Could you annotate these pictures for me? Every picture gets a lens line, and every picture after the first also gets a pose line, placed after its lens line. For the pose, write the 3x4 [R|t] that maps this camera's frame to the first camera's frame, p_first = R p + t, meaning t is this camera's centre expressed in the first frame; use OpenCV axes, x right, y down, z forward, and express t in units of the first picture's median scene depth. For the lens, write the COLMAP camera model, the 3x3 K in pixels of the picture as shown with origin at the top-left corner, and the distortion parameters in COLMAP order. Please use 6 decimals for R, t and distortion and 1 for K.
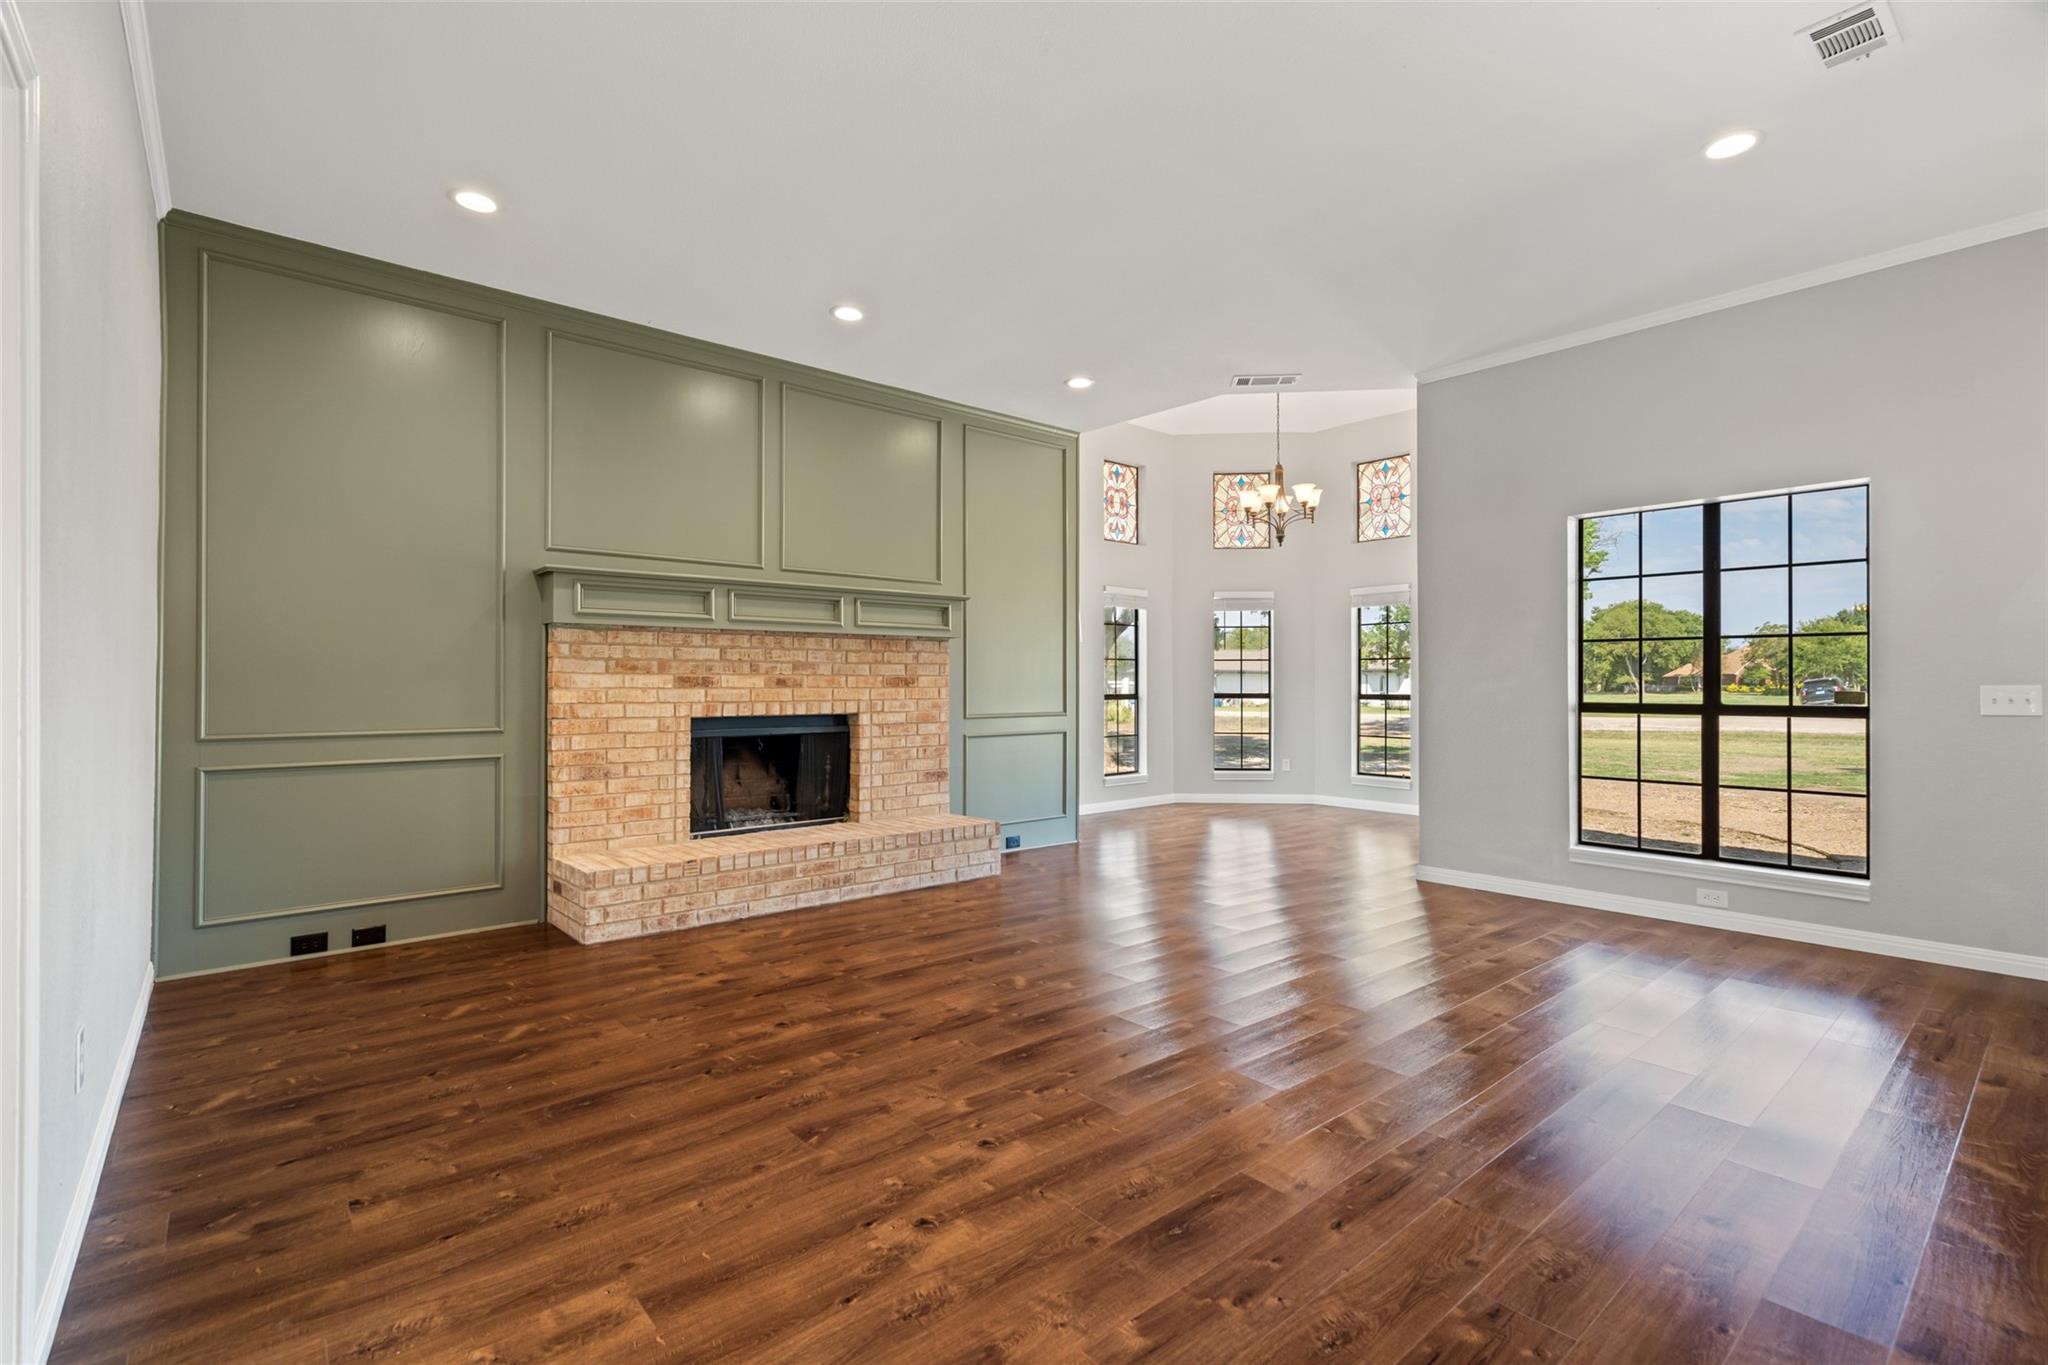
lens RADIAL K [[917.8, 0, 1023.0], [0, 917.8, 678.3], [0, 0, 1]] dist [-0.005433, 0.002208]
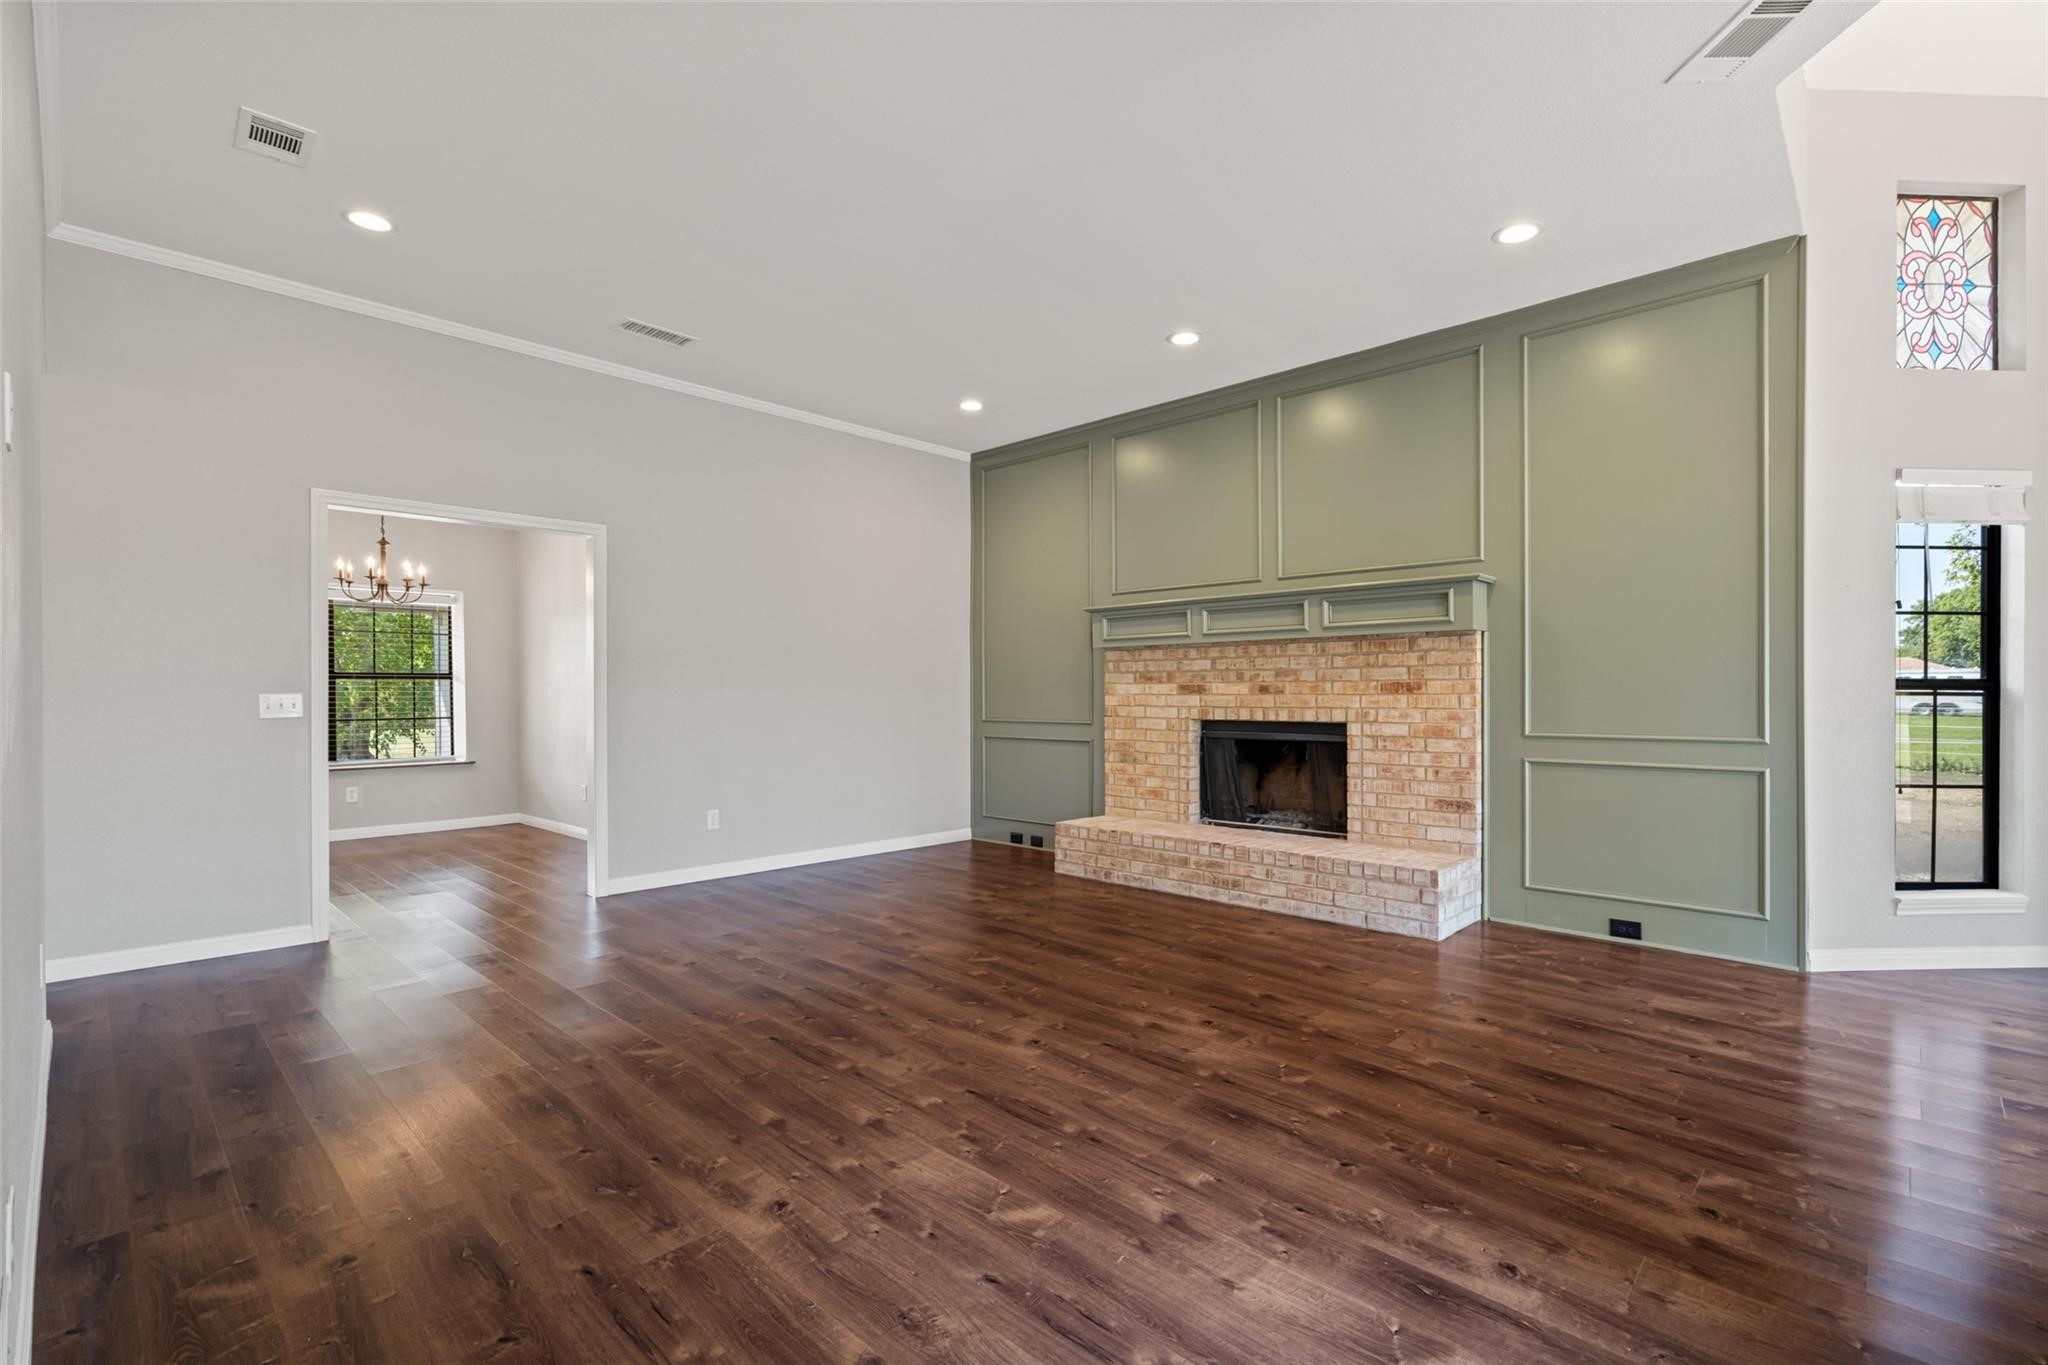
lens RADIAL K [[917.8, 0, 1021.8], [0, 917.8, 695.1], [0, 0, 1]] dist [-0.005433, 0.002208]
pose [[0.097301, 0.003487, -0.995249, 0.767622], [0.011670, 0.999921, 0.004644, 0.003235], [0.995187, -0.012066, 0.097253, 0.648594]]
